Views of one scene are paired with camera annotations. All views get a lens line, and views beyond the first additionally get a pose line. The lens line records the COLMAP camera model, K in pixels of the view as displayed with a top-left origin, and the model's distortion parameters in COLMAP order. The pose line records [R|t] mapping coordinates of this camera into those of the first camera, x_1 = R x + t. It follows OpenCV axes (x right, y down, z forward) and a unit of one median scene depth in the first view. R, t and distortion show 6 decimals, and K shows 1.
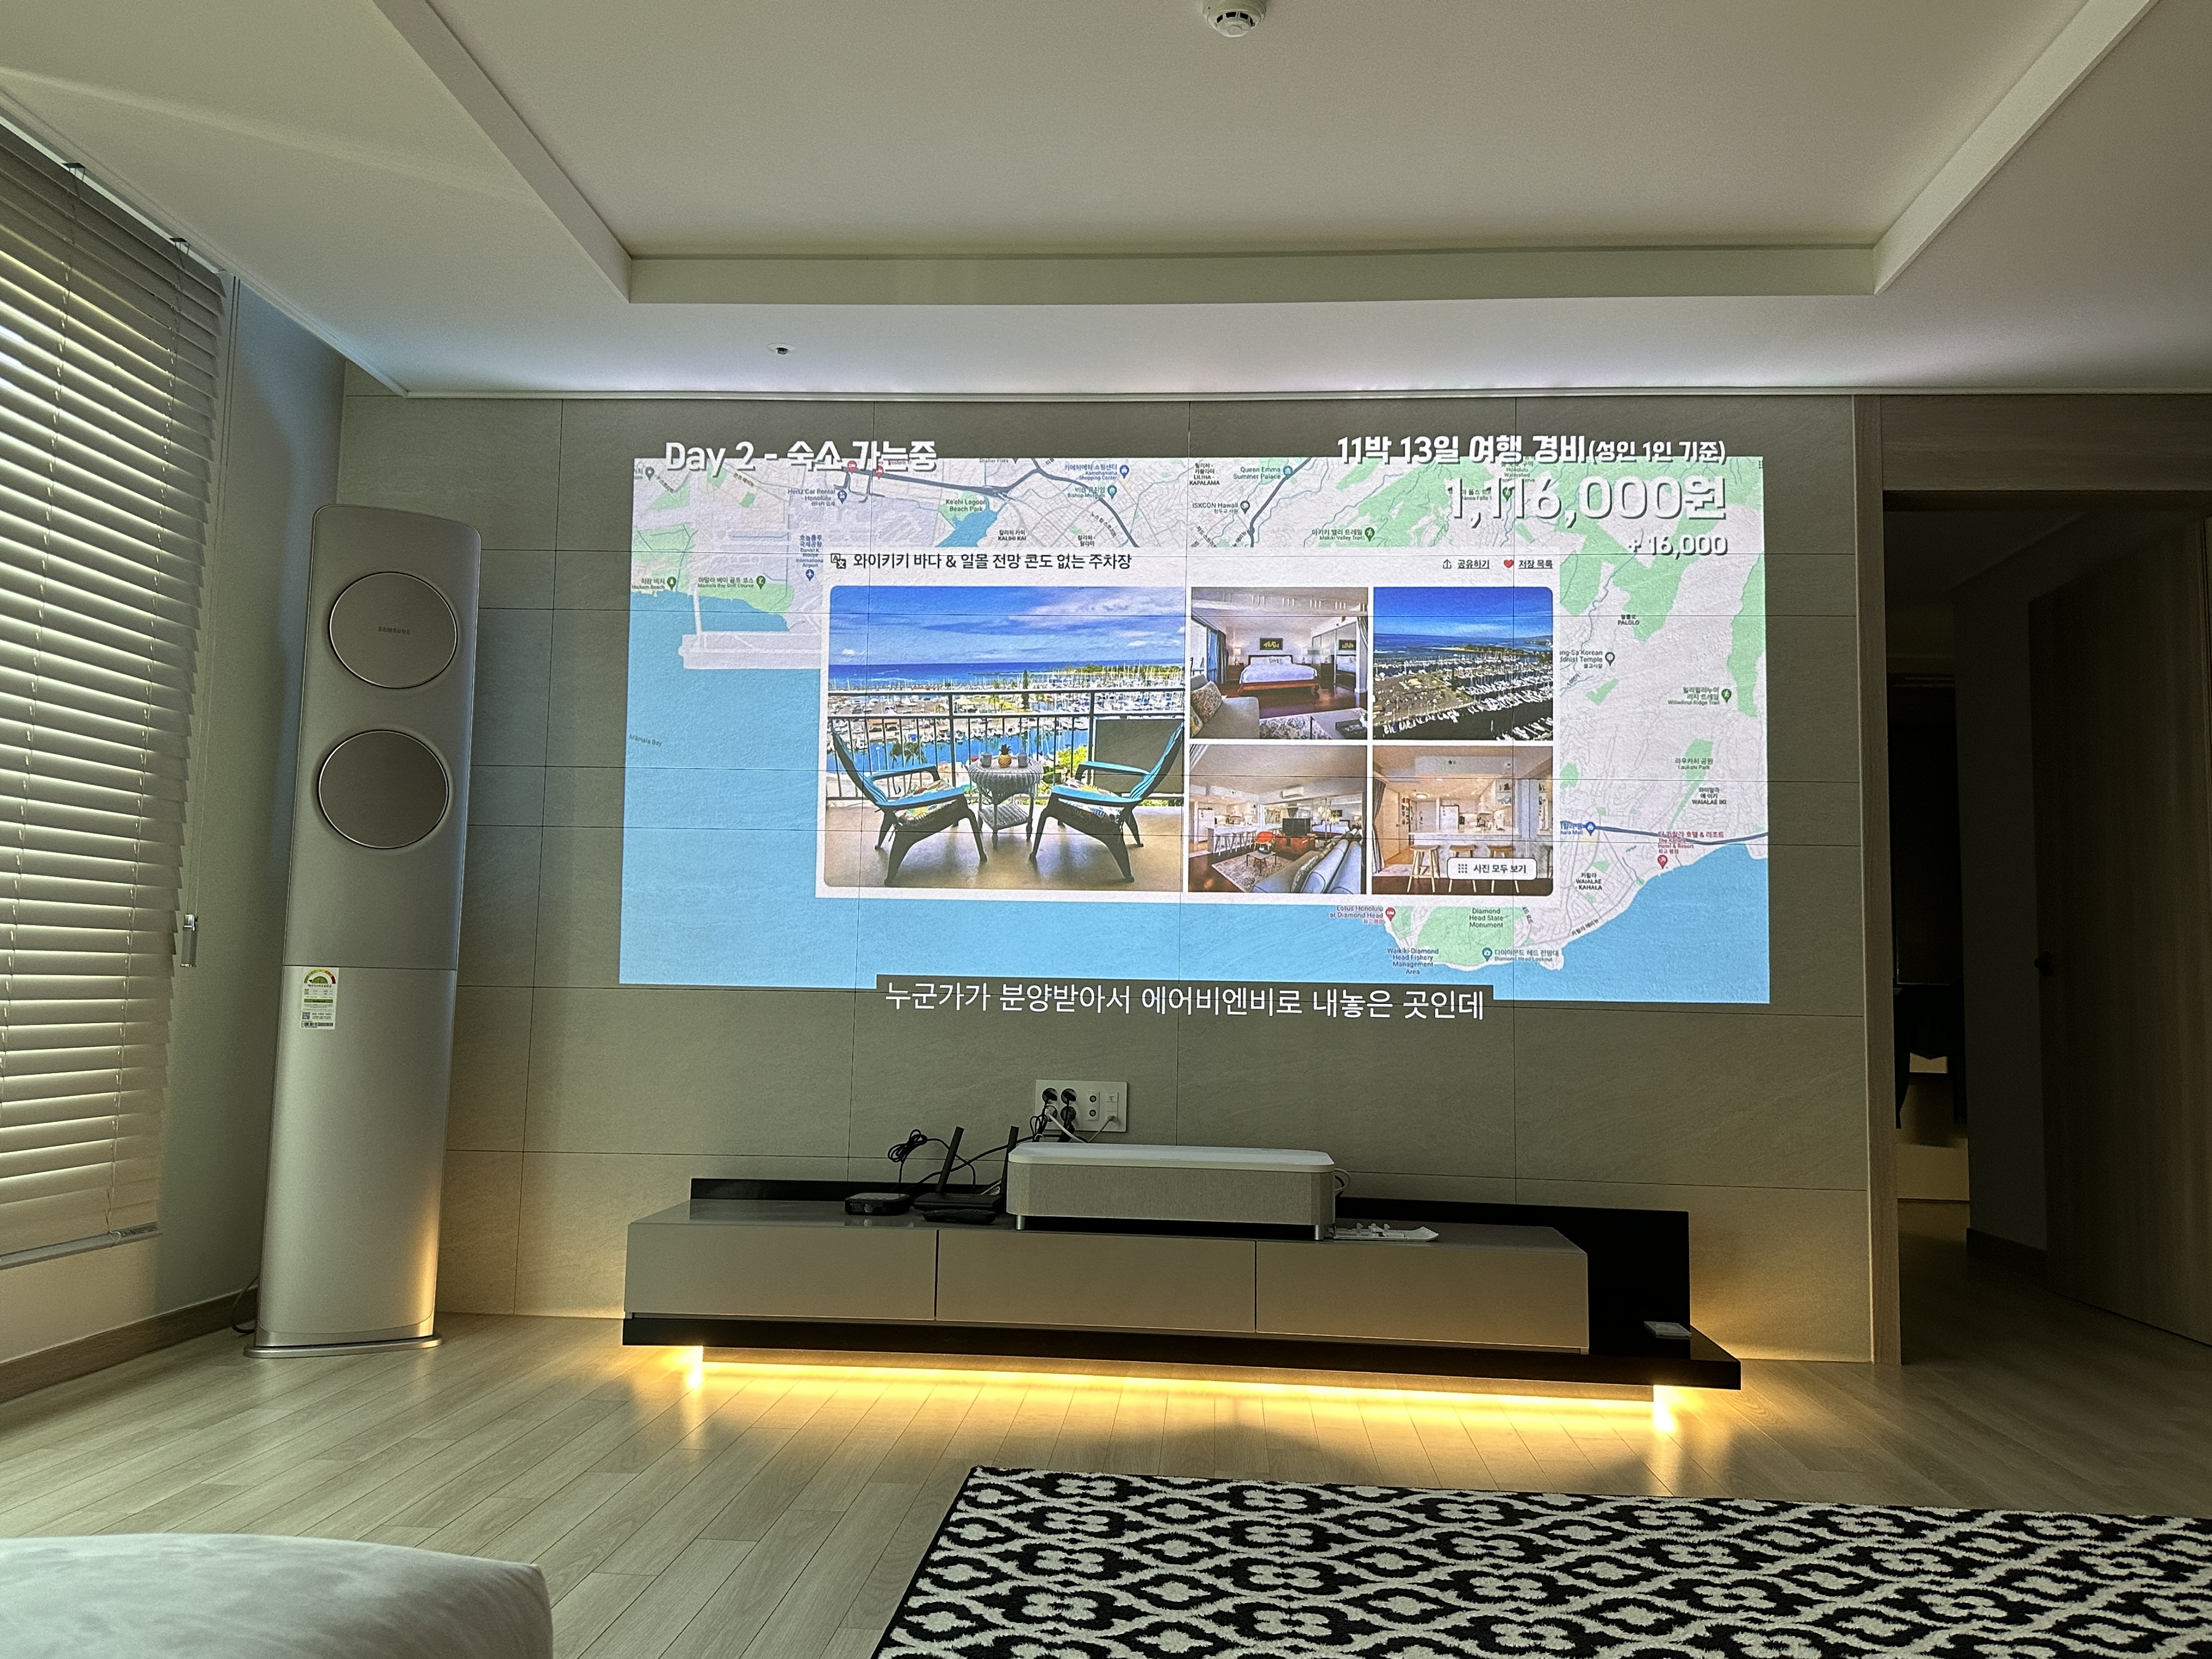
lens RADIAL K [[1693.0, 0, 1113.4], [0, 1693.0, 837.3], [0, 0, 1]] dist [0.028882, -0.018785]
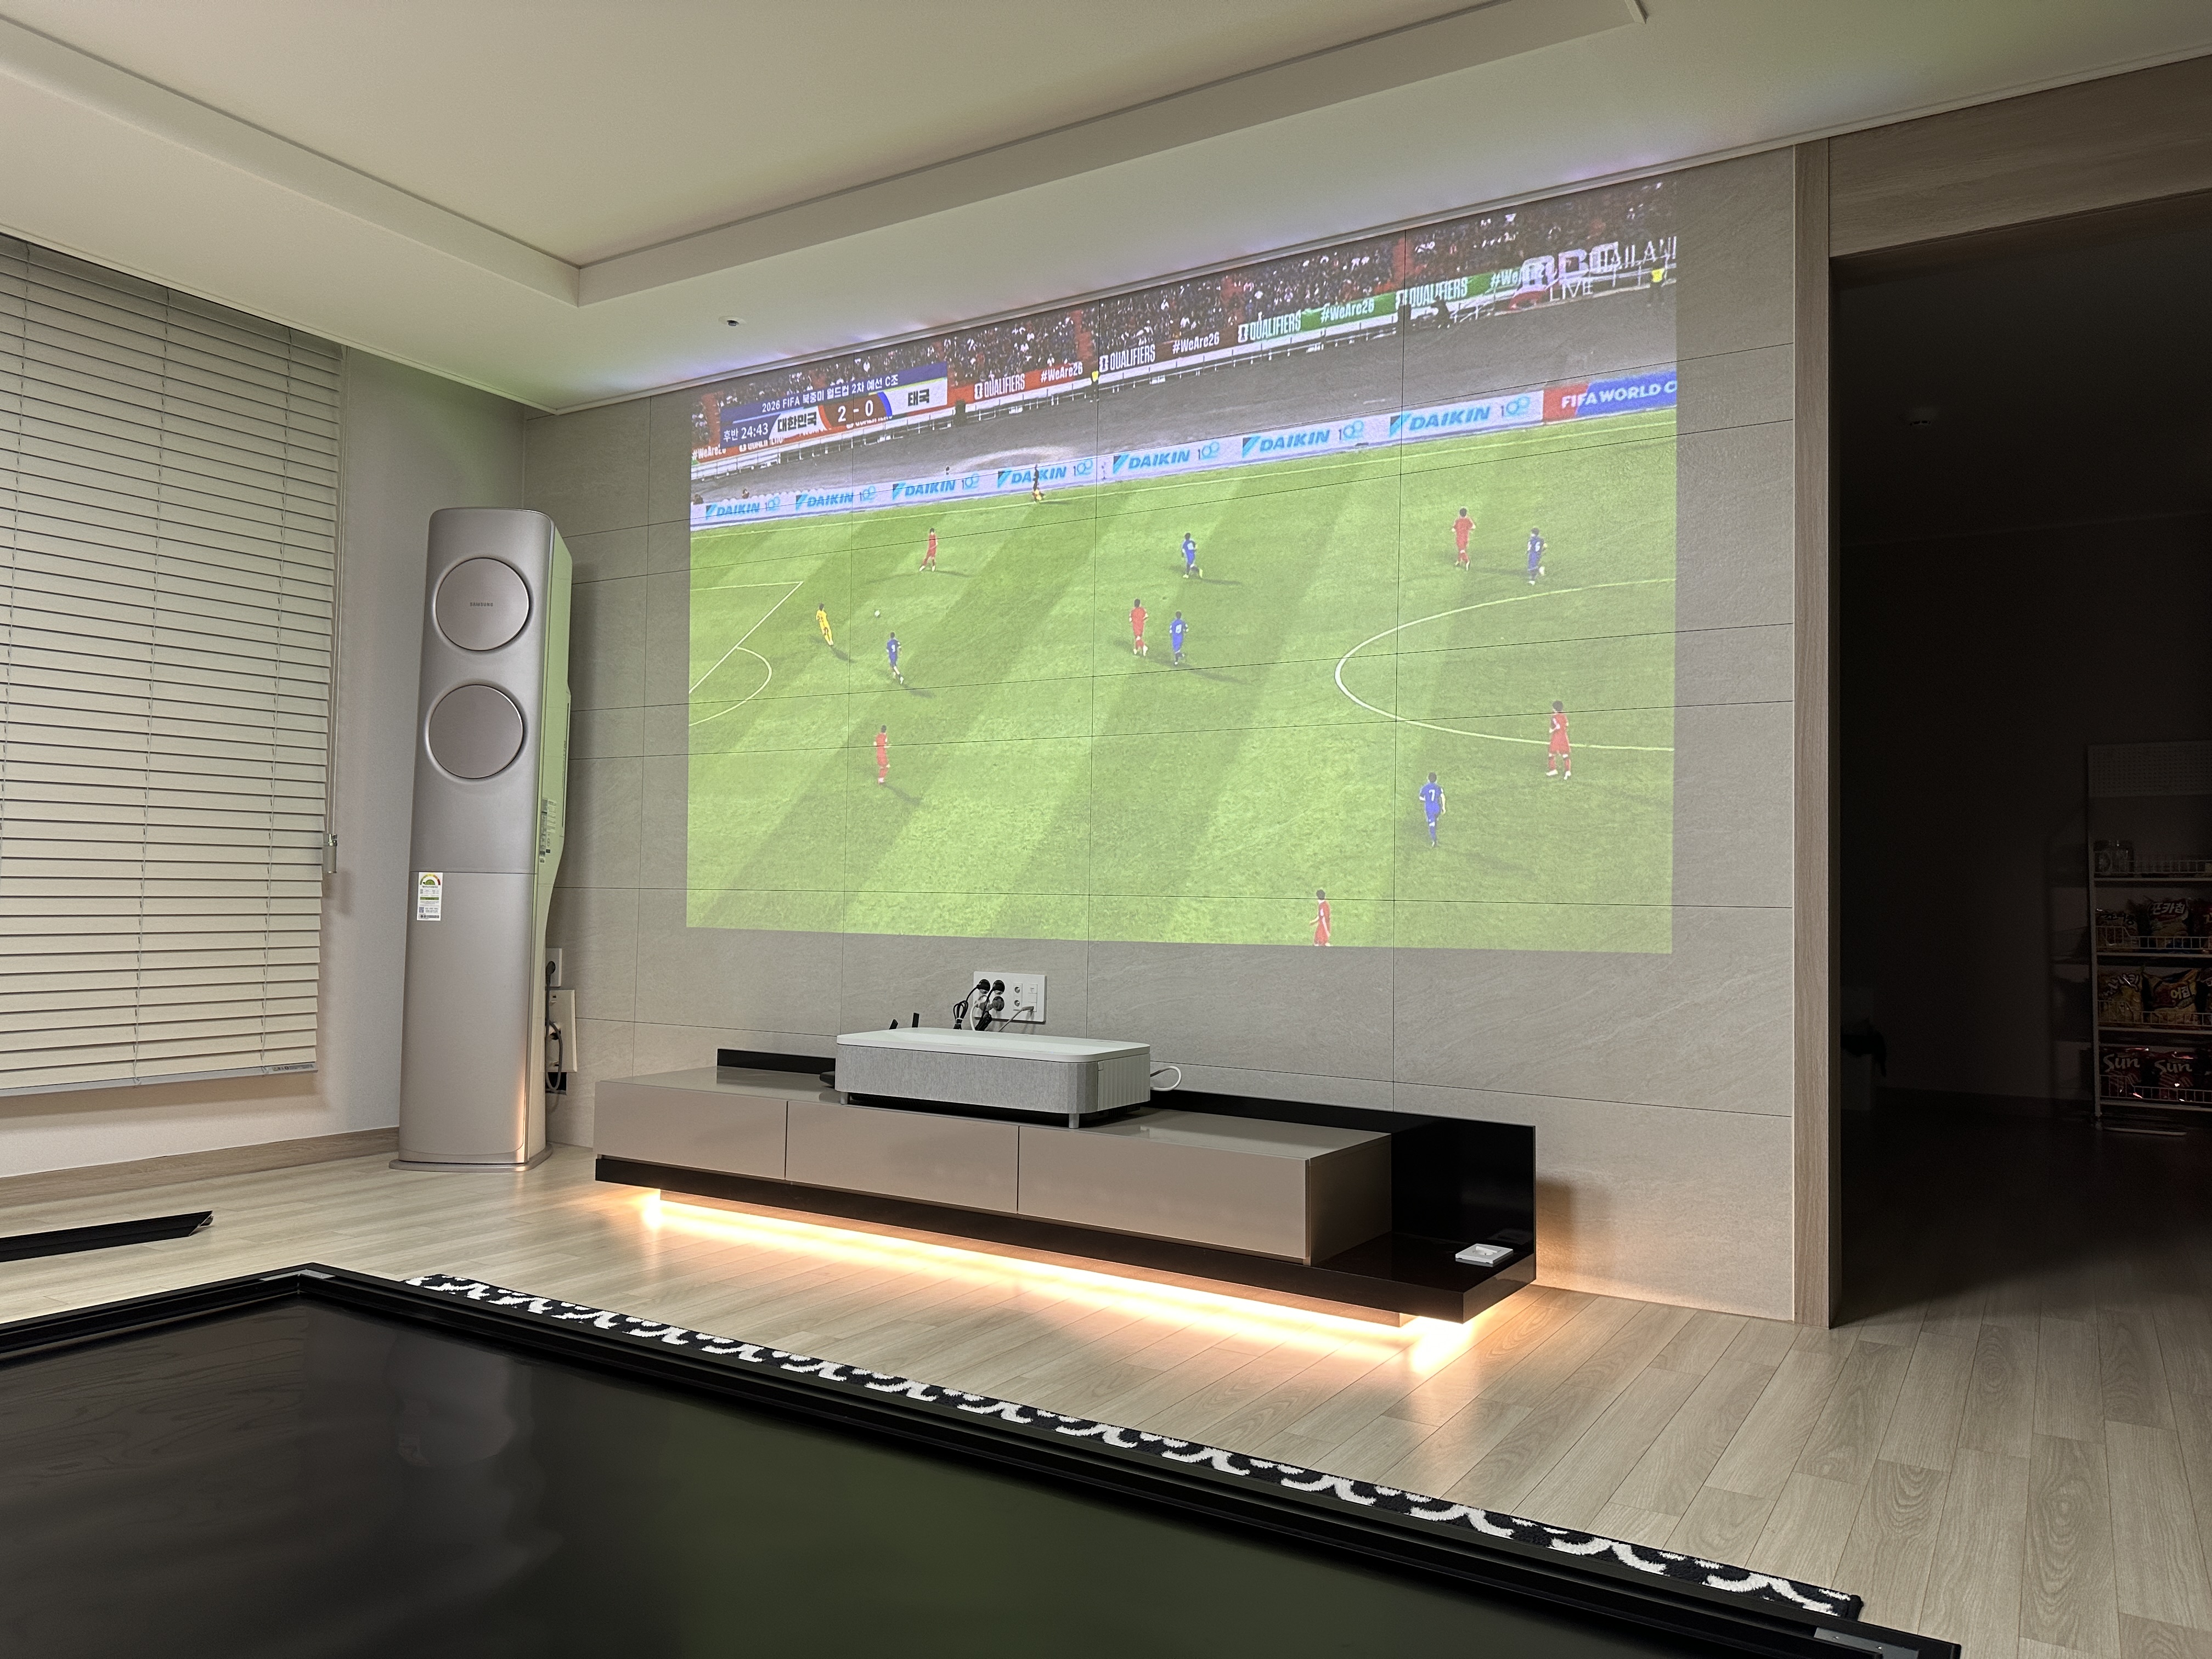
lens RADIAL K [[1542.4, 0, 1105.3], [0, 1542.4, 841.0], [0, 0, 1]] dist [0.033482, -0.018612]
pose [[0.889890, -0.022908, -0.455599, 0.601347], [0.043729, 0.998423, 0.035212, 0.038911], [0.454073, -0.051257, 0.889489, 0.219842]]
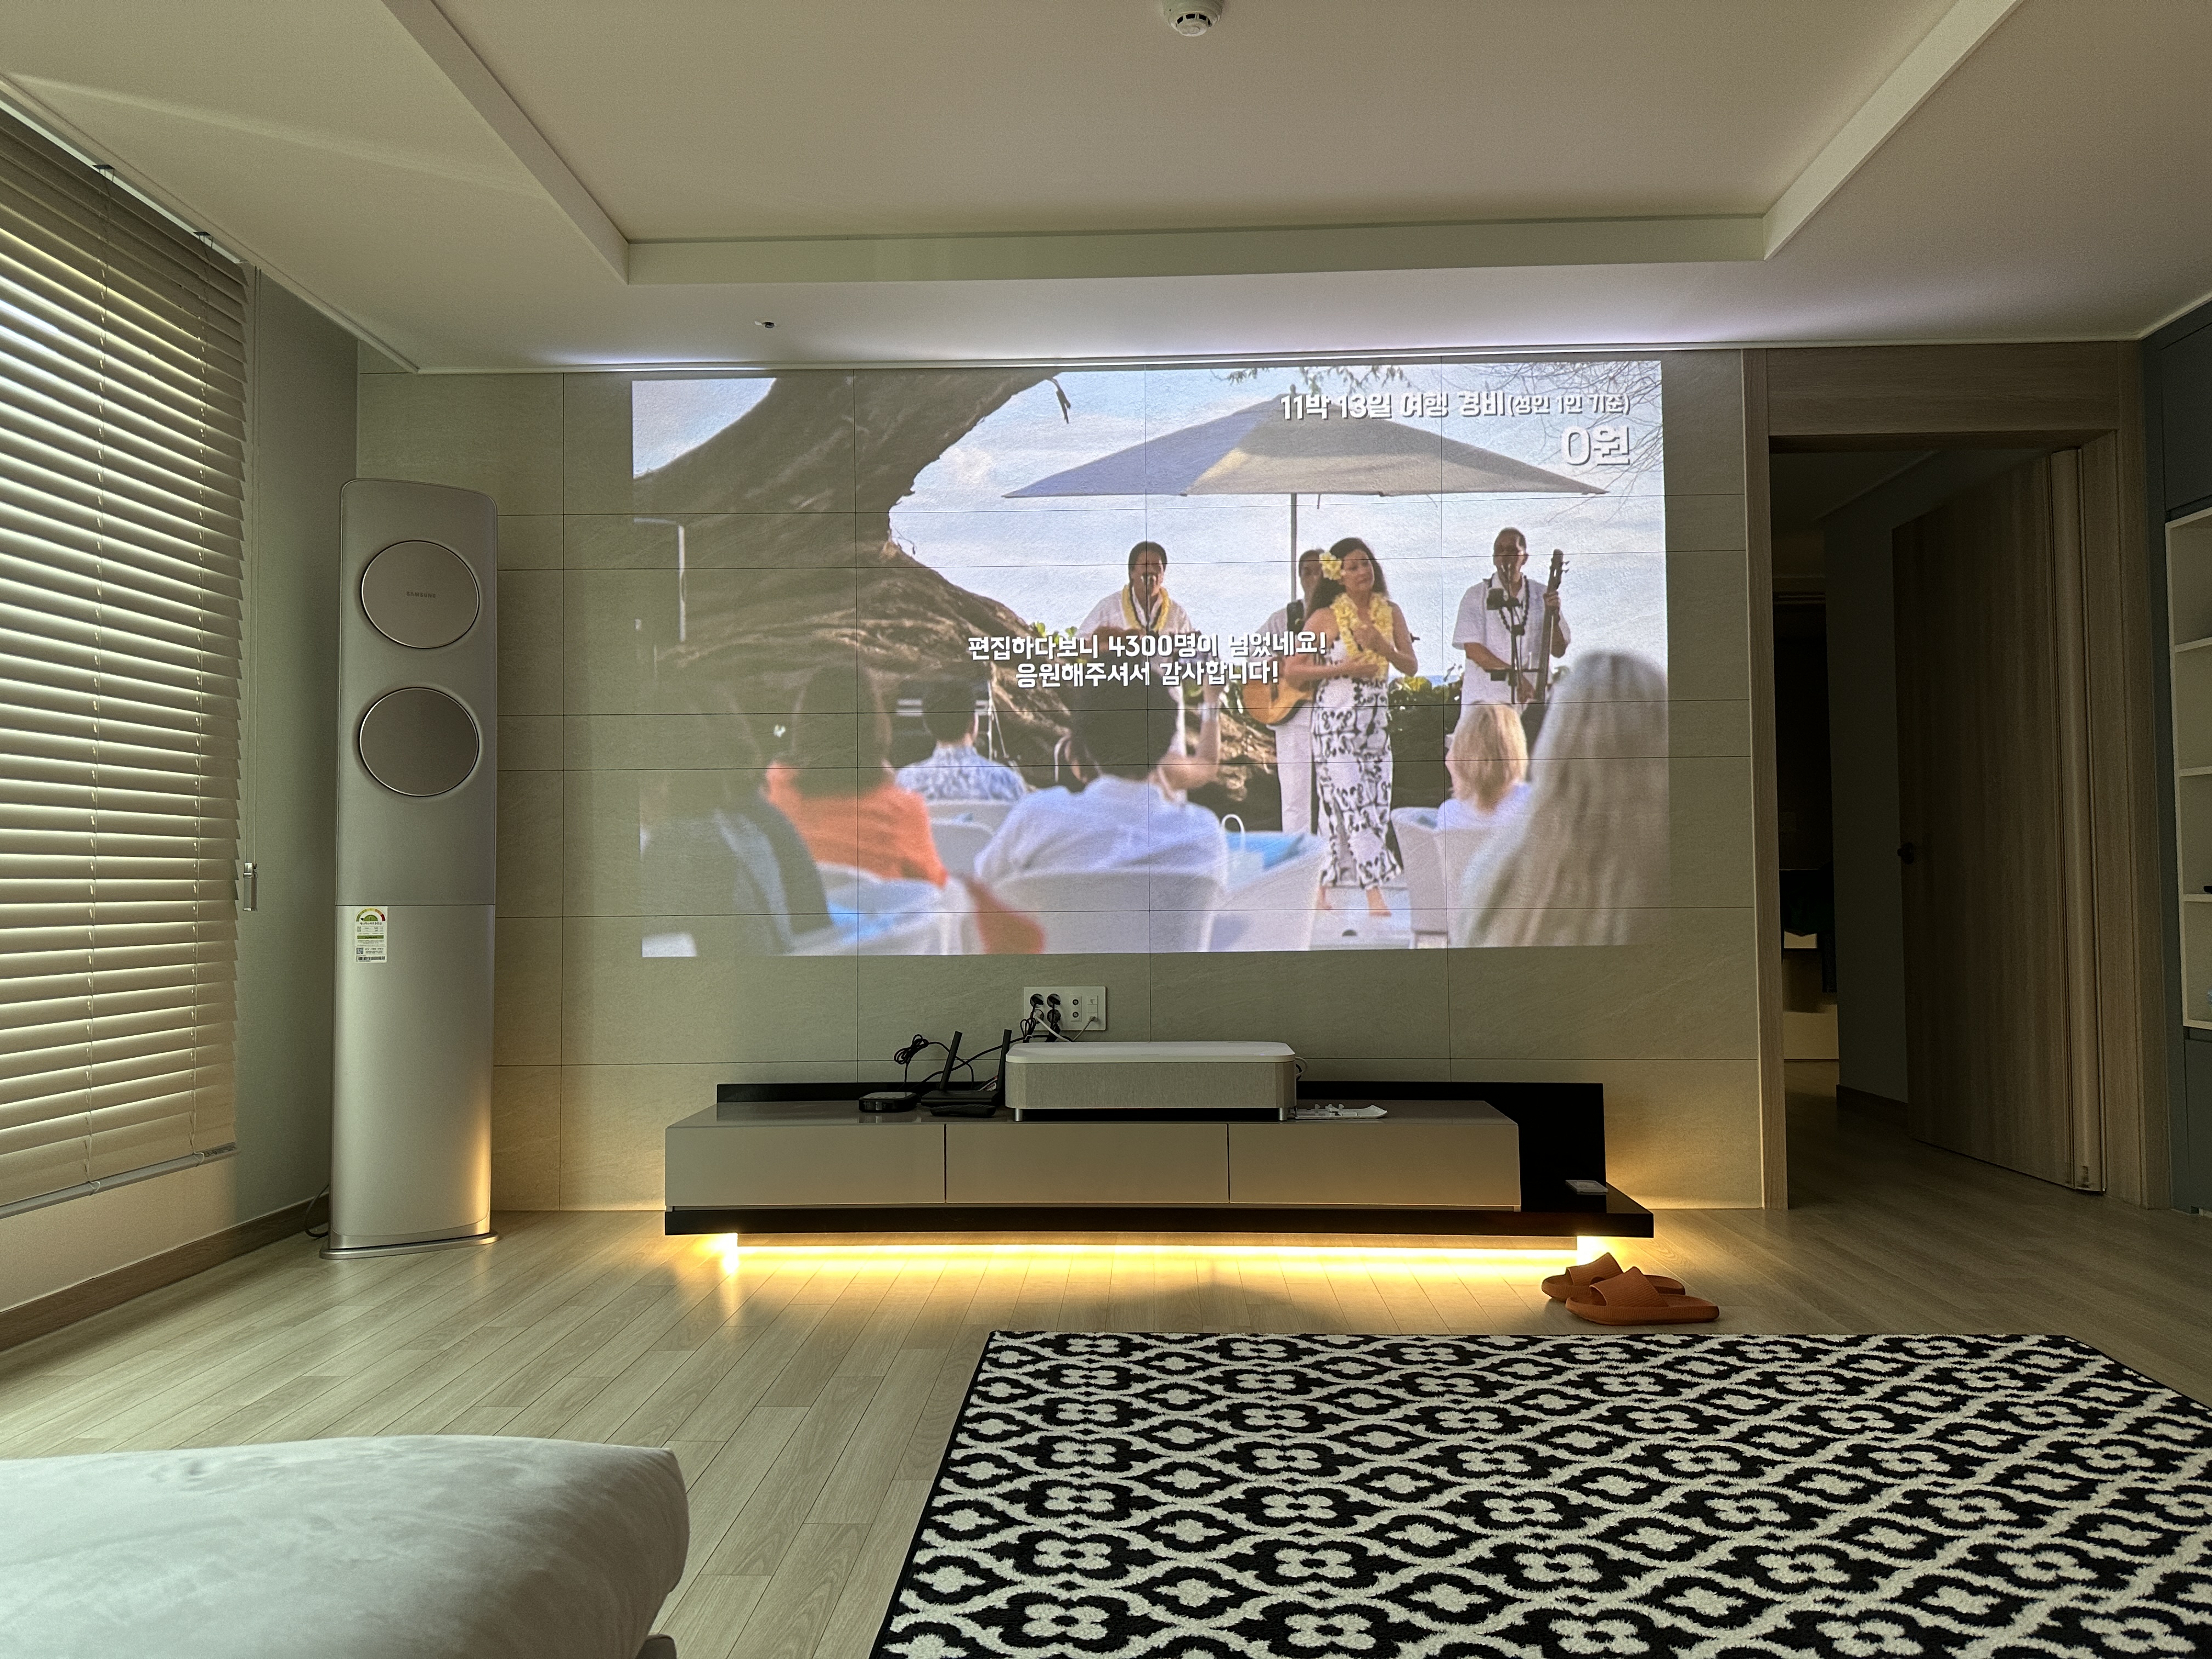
lens RADIAL K [[1542.4, 0, 1112.2], [0, 1542.4, 833.4], [0, 0, 1]] dist [0.033482, -0.018612]
pose [[0.998993, -0.028571, 0.034602, -0.025123], [0.026622, 0.998102, 0.055535, -0.015461], [-0.036123, -0.054558, 0.997857, -0.014633]]
